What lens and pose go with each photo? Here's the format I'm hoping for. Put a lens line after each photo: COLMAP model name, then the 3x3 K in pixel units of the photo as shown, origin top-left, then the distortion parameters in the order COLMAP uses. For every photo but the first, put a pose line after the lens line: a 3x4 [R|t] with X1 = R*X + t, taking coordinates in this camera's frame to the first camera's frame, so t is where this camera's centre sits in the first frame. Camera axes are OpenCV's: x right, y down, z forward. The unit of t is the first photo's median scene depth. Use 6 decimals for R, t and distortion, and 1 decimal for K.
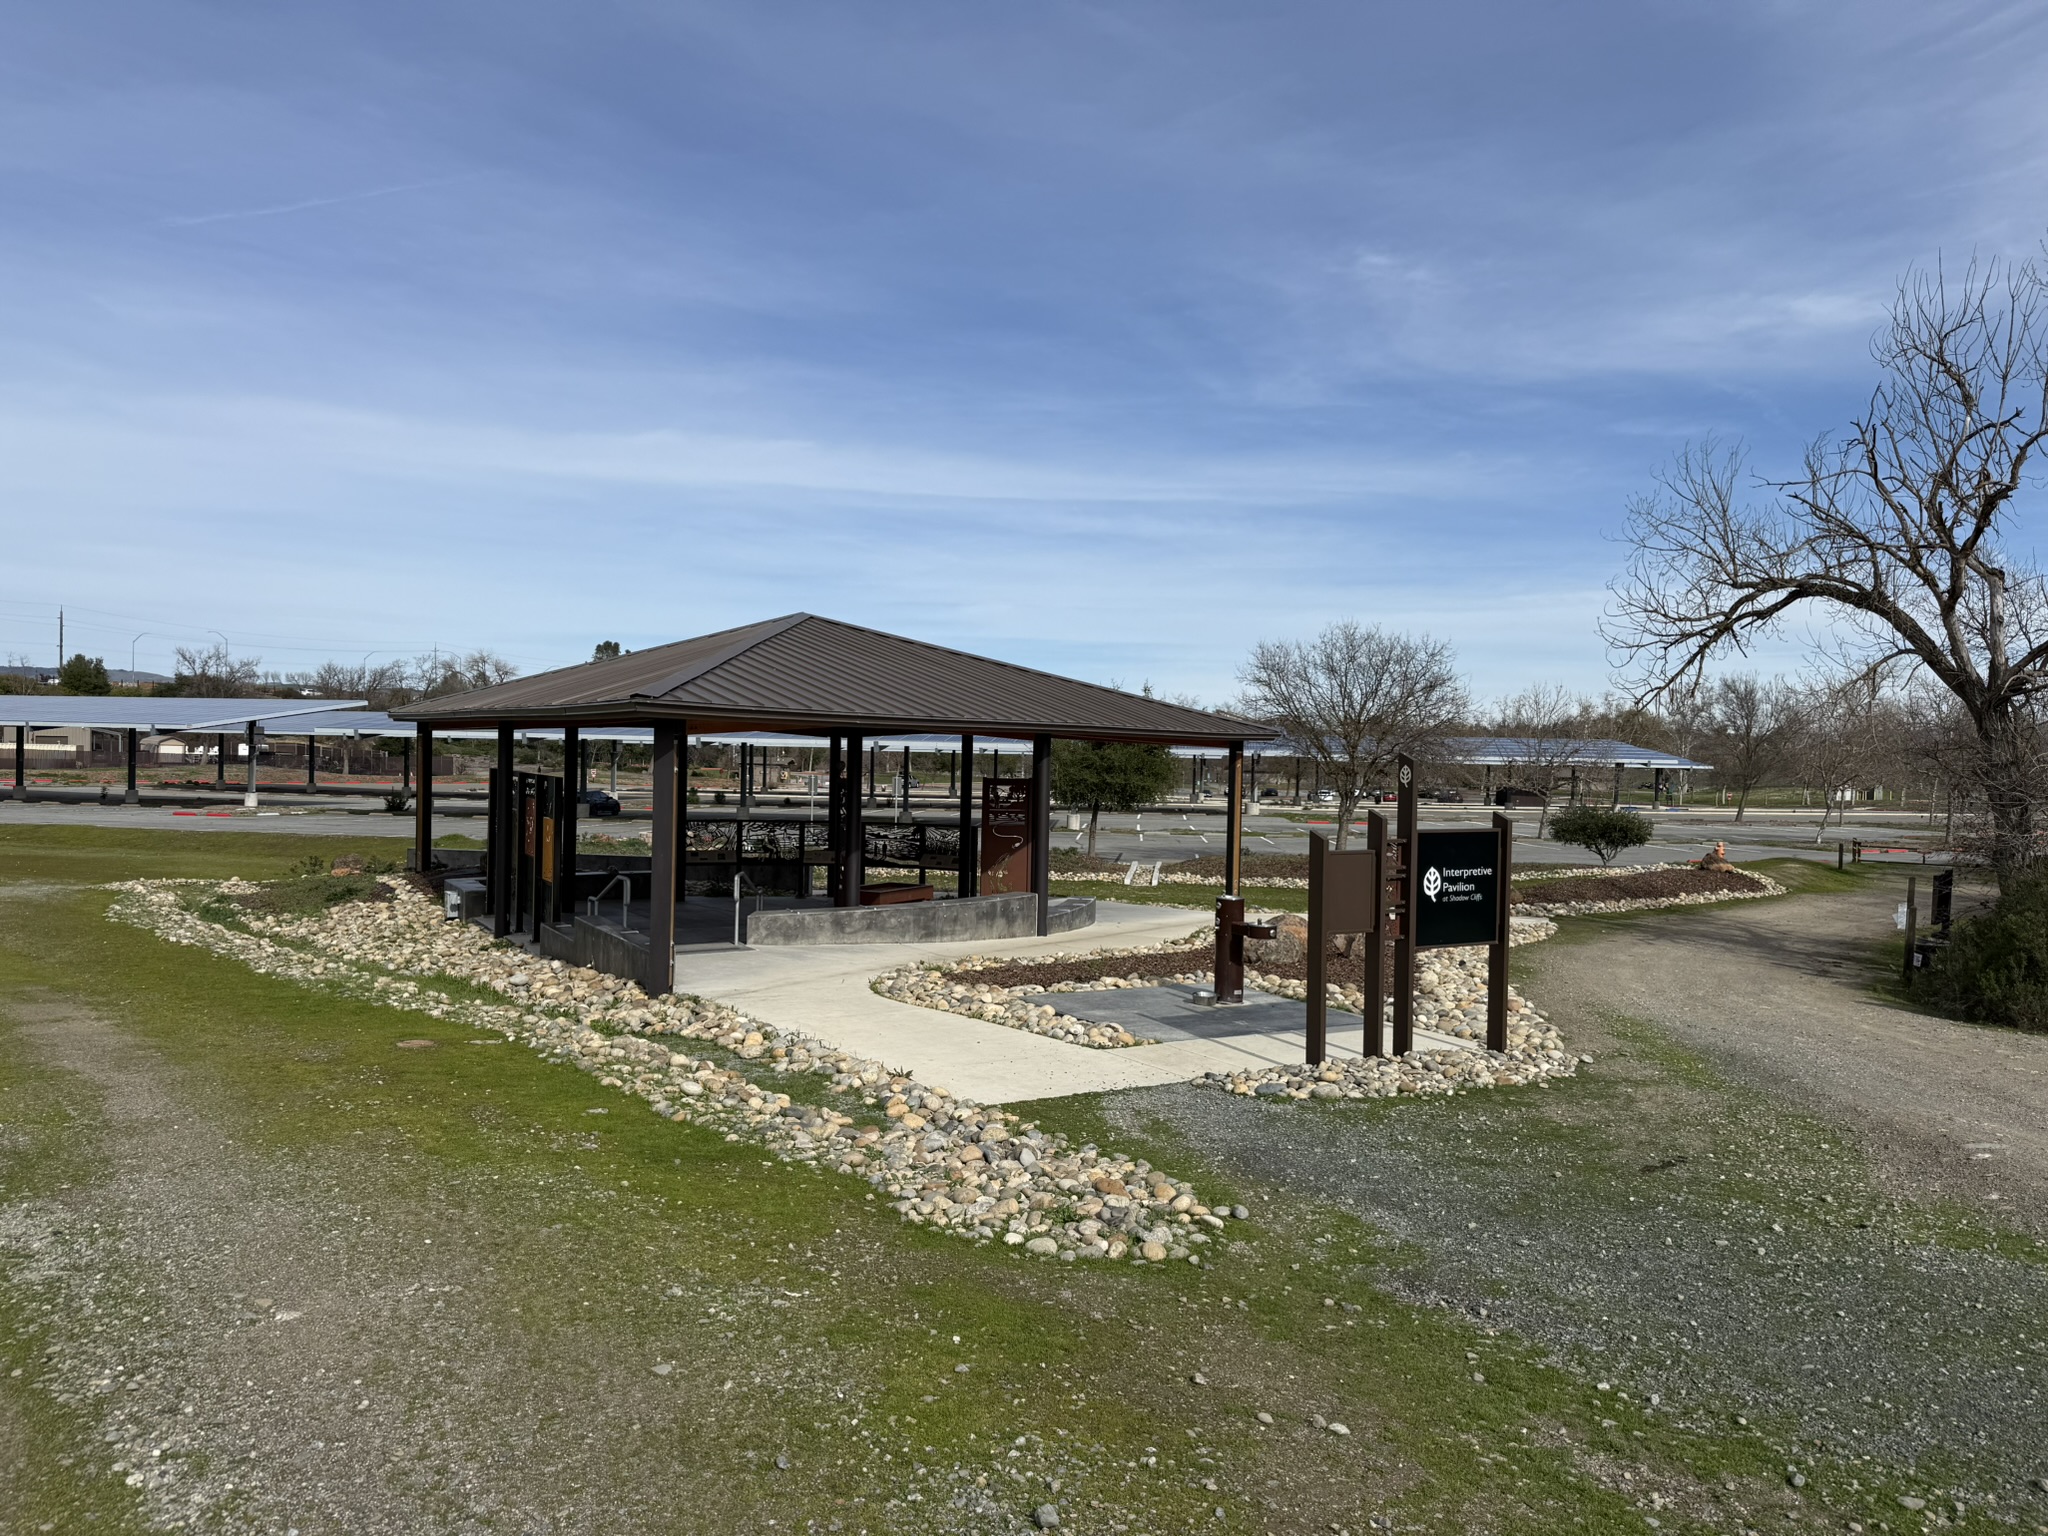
lens RADIAL K [[1439.4, 0, 1021.4], [0, 1439.4, 746.0], [0, 0, 1]] dist [0.095548, -0.178036]
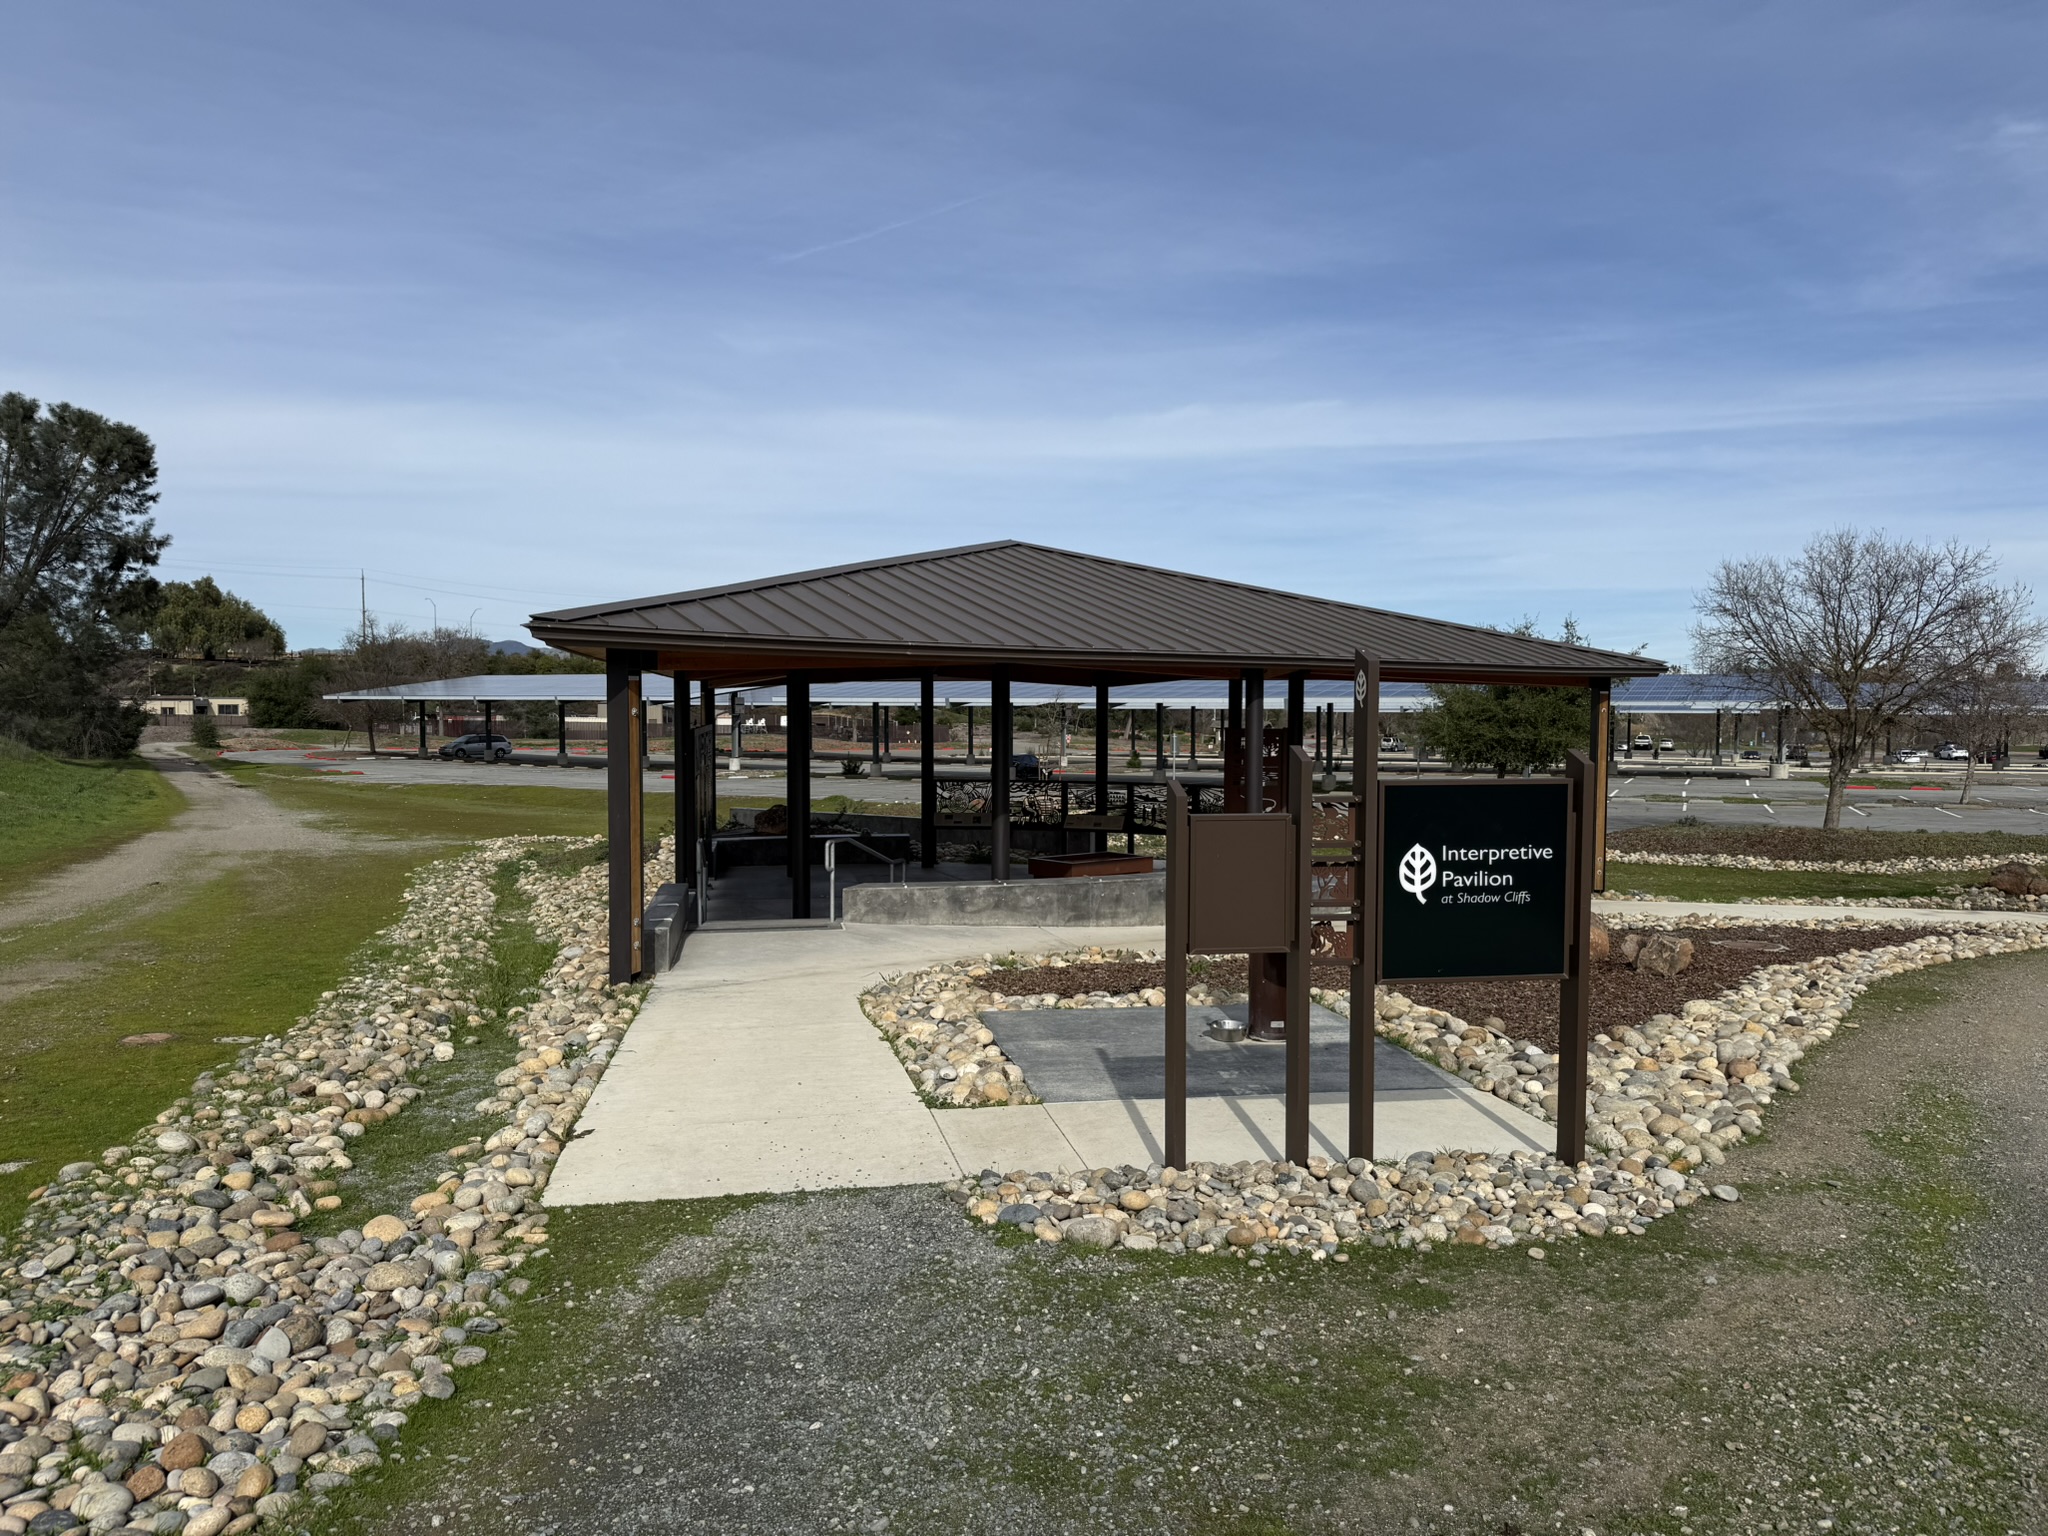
lens RADIAL K [[1439.4, 0, 1021.4], [0, 1439.4, 746.0], [0, 0, 1]] dist [0.095548, -0.178036]
pose [[0.935030, -0.008624, -0.354463, 0.157731], [0.016920, 0.999651, 0.020311, 0.013698], [0.354164, -0.024989, 0.934850, 0.185026]]
